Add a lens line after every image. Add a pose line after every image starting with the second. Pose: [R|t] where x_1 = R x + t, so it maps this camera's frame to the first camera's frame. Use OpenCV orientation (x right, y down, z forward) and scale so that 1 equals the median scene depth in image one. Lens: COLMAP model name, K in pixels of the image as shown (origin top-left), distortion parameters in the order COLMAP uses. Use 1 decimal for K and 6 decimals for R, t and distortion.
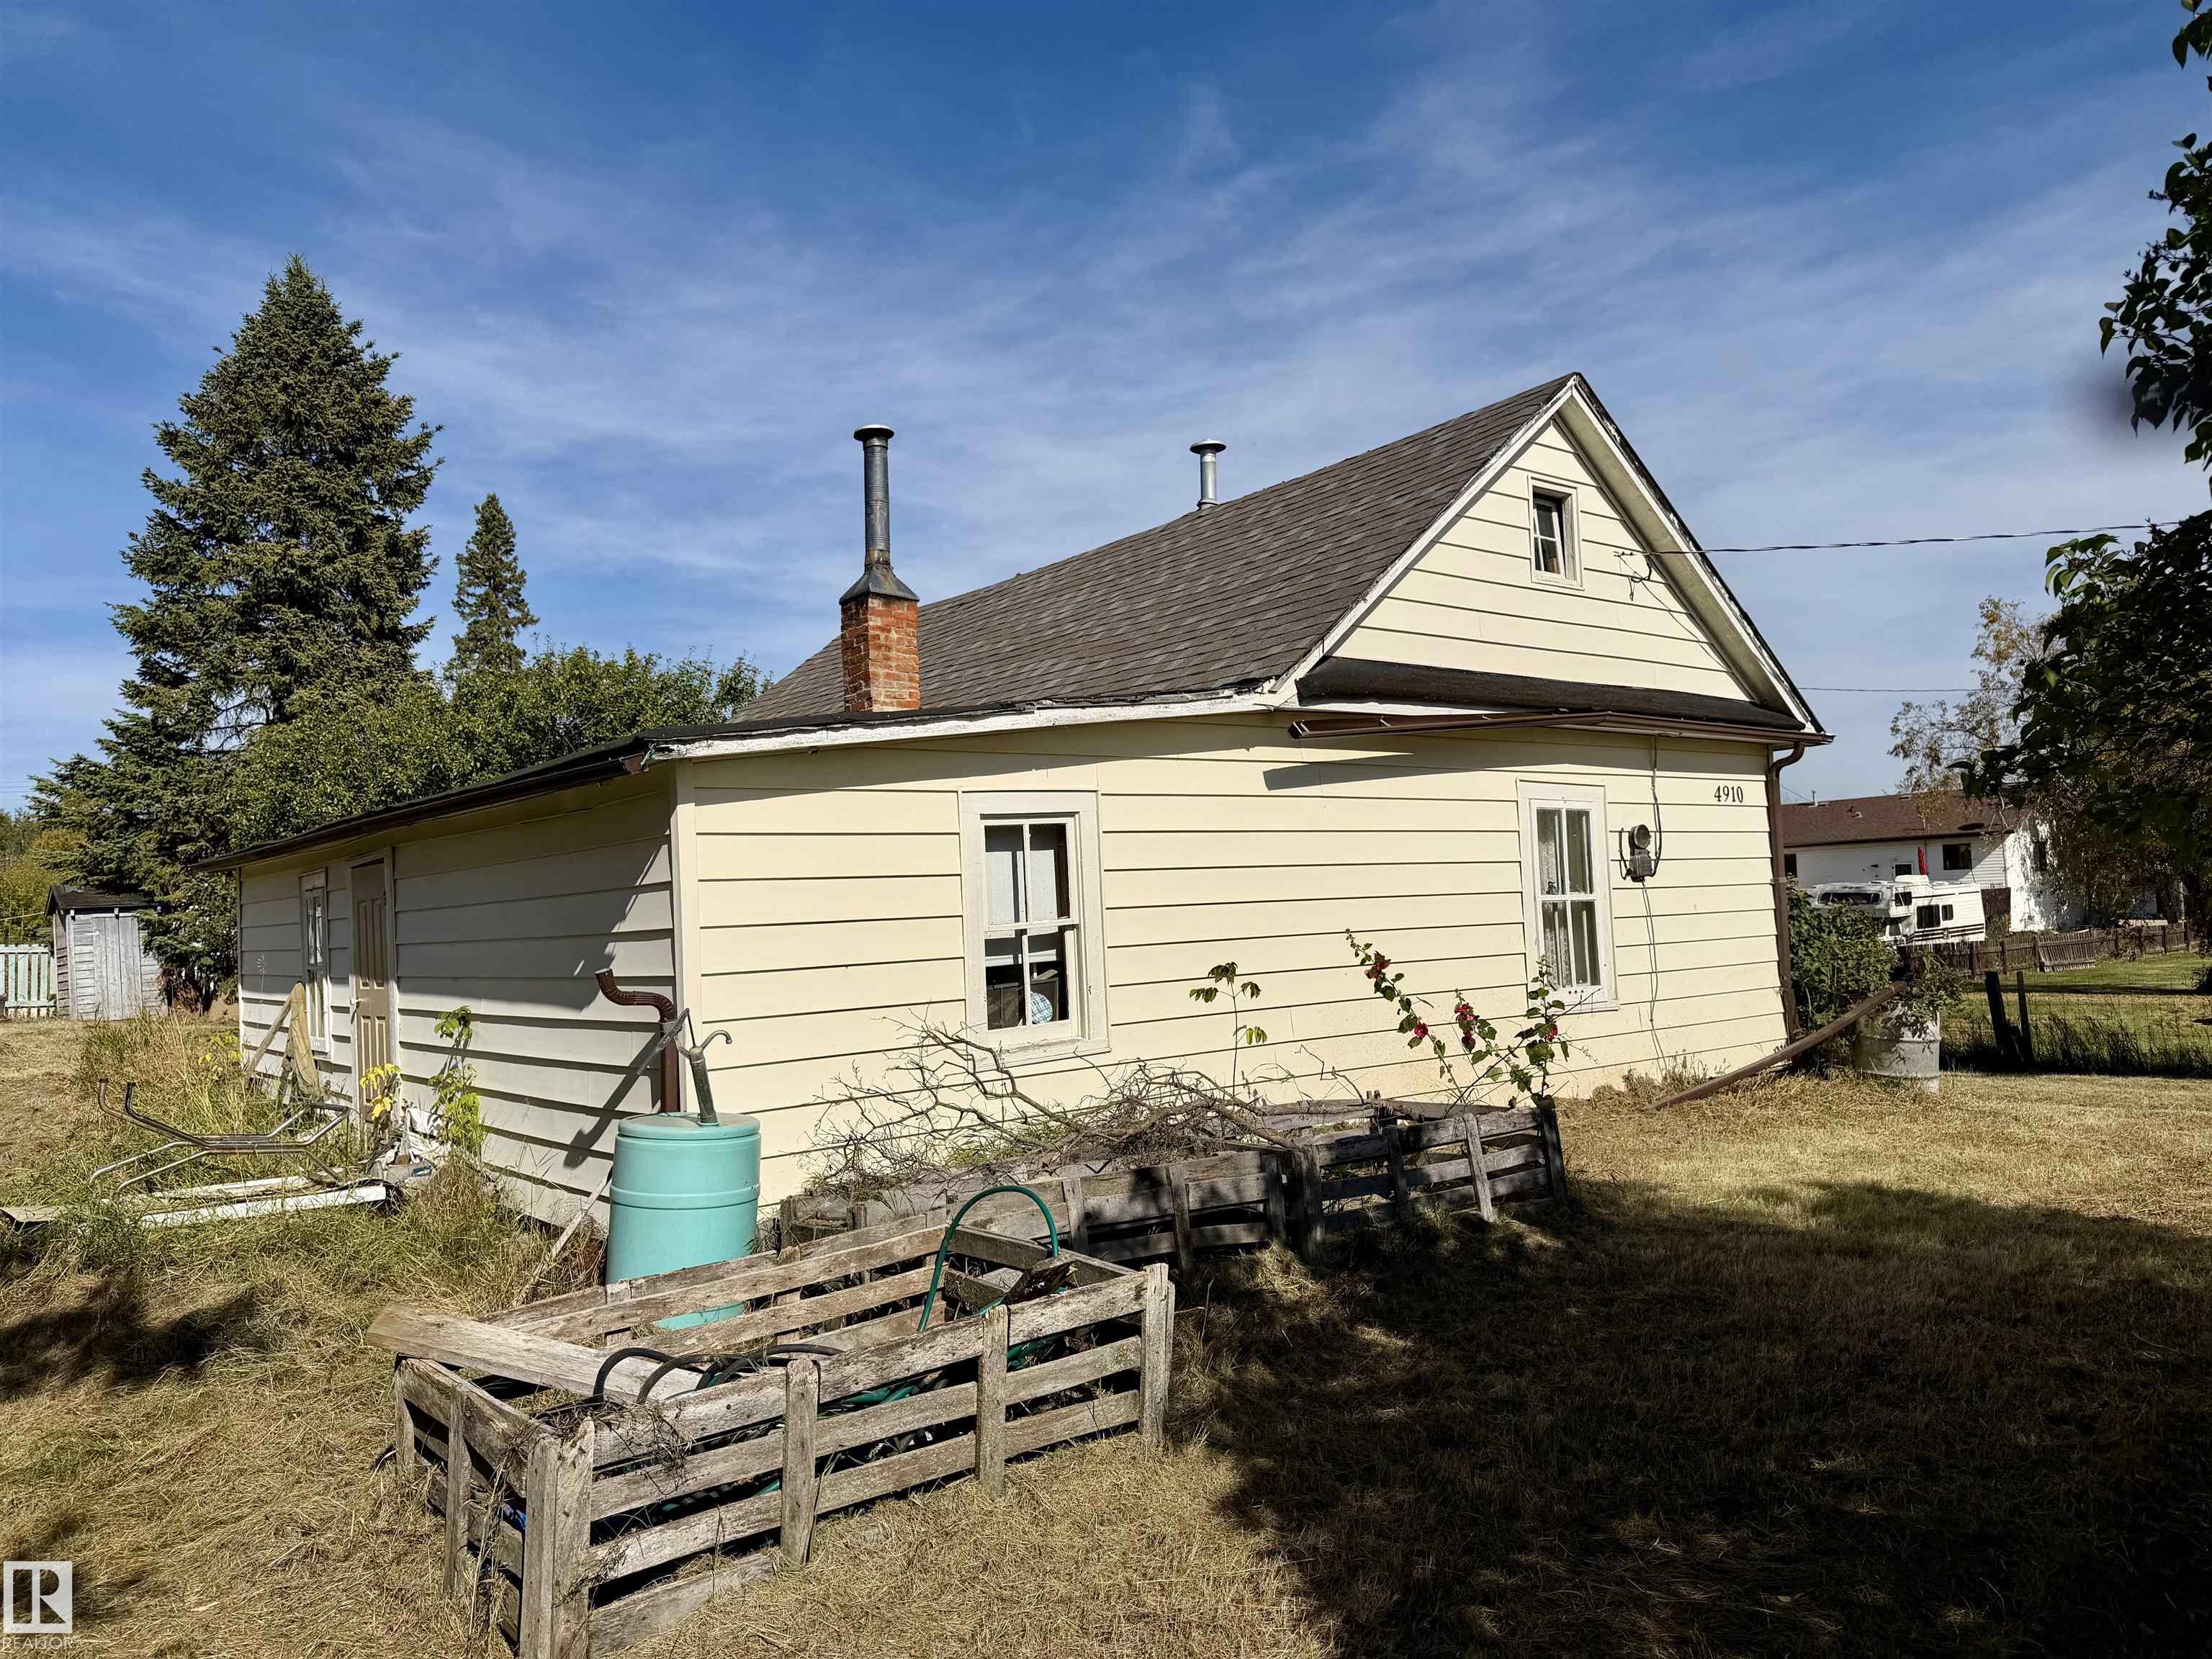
lens RADIAL K [[1552.6, 0, 1106.0], [0, 1552.6, 829.5], [0, 0, 1]] dist [0.026625, -0.003429]
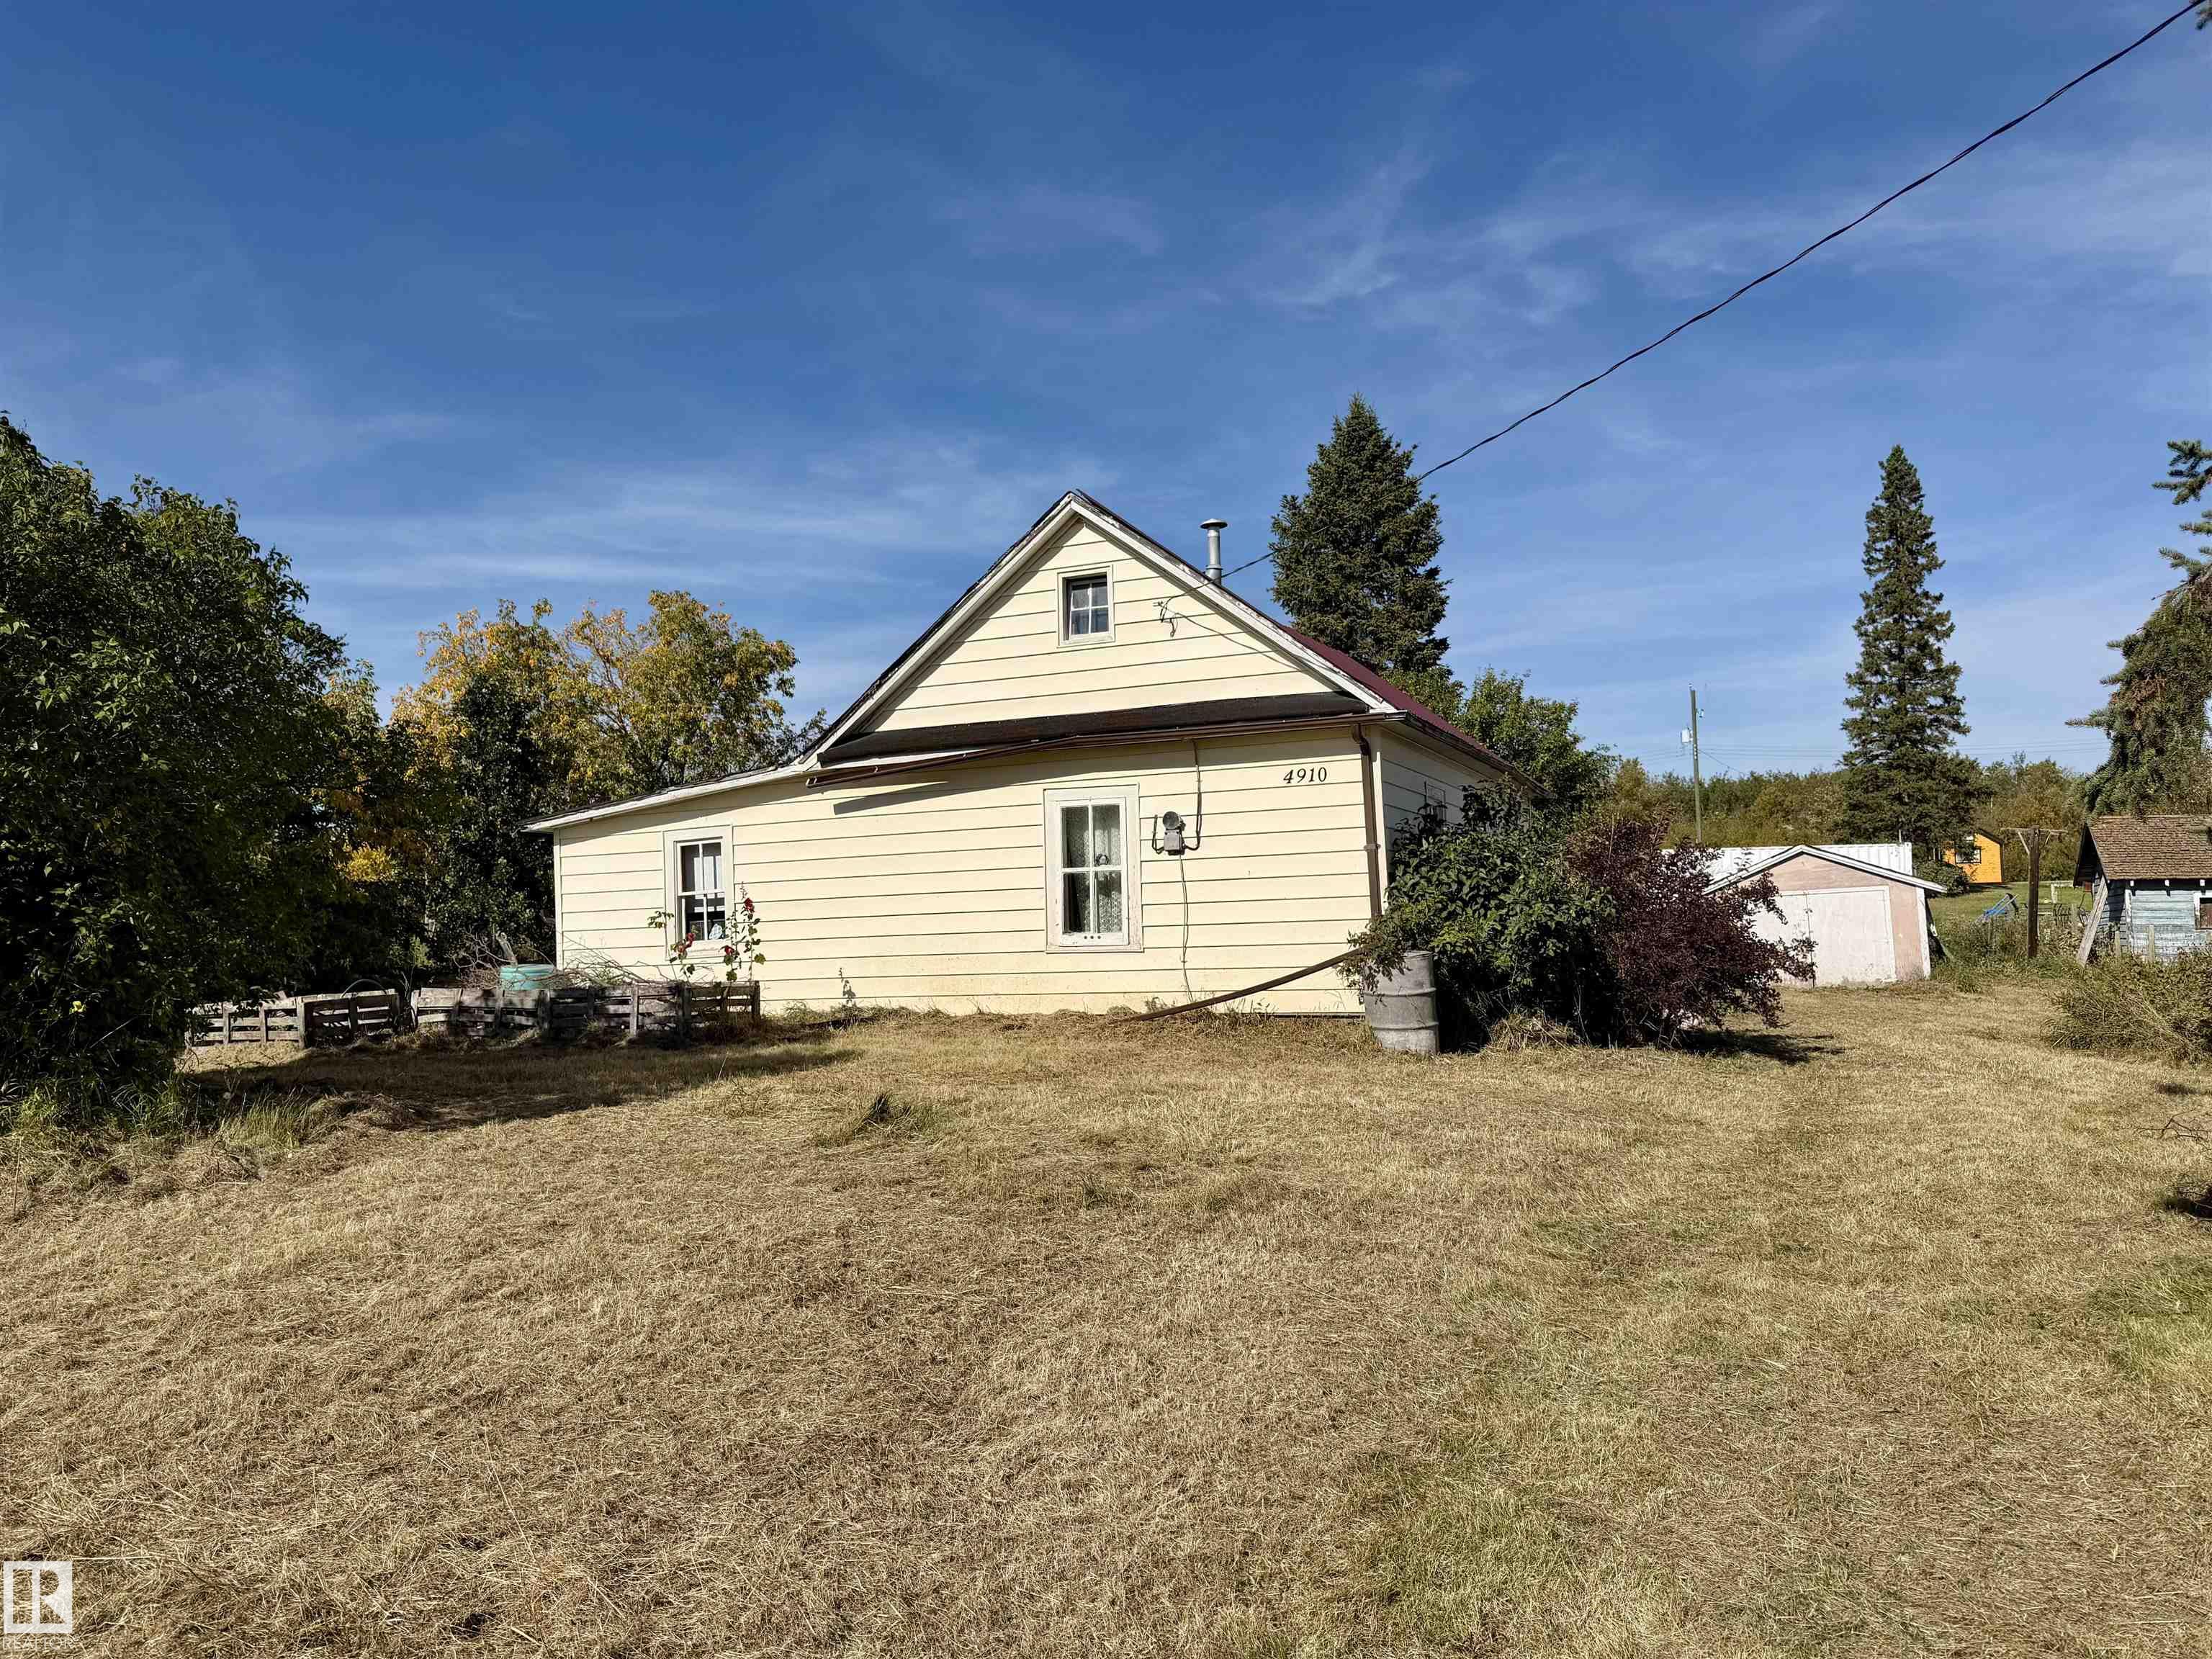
lens RADIAL K [[1552.6, 0, 1106.0], [0, 1552.6, 829.5], [0, 0, 1]] dist [0.026625, -0.003429]
pose [[0.487193, -0.031726, -0.872718, 1.470386], [0.063950, 0.997953, -0.000579, 0.009308], [0.870950, -0.055528, 0.488225, 0.332442]]
